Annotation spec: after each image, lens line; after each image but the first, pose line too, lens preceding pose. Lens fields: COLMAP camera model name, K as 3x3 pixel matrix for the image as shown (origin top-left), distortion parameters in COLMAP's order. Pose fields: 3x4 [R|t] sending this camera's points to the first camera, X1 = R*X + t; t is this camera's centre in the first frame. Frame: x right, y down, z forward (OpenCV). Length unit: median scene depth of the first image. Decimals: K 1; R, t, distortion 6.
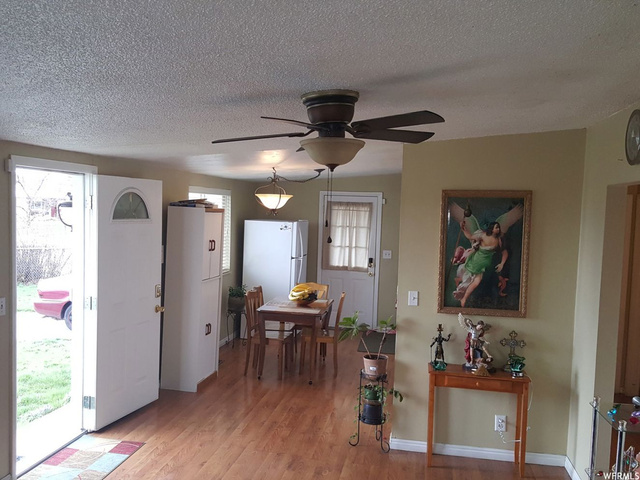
lens RADIAL K [[608.1, 0, 320.0], [0, 608.1, 240.0], [0, 0, 1]] dist [0.011138, -0.150415]
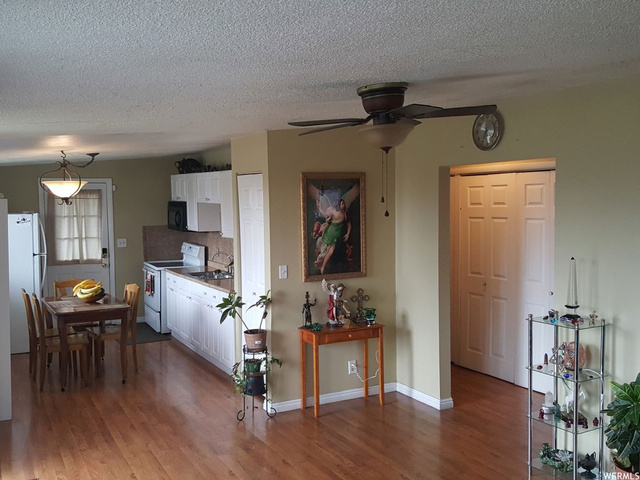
lens RADIAL K [[608.1, 0, 320.0], [0, 608.1, 240.0], [0, 0, 1]] dist [0.011138, -0.150415]
pose [[0.768829, -0.081135, 0.634286, -0.493312], [0.067122, 0.996678, 0.046130, -0.007750], [-0.635922, 0.007108, 0.771721, 0.113902]]
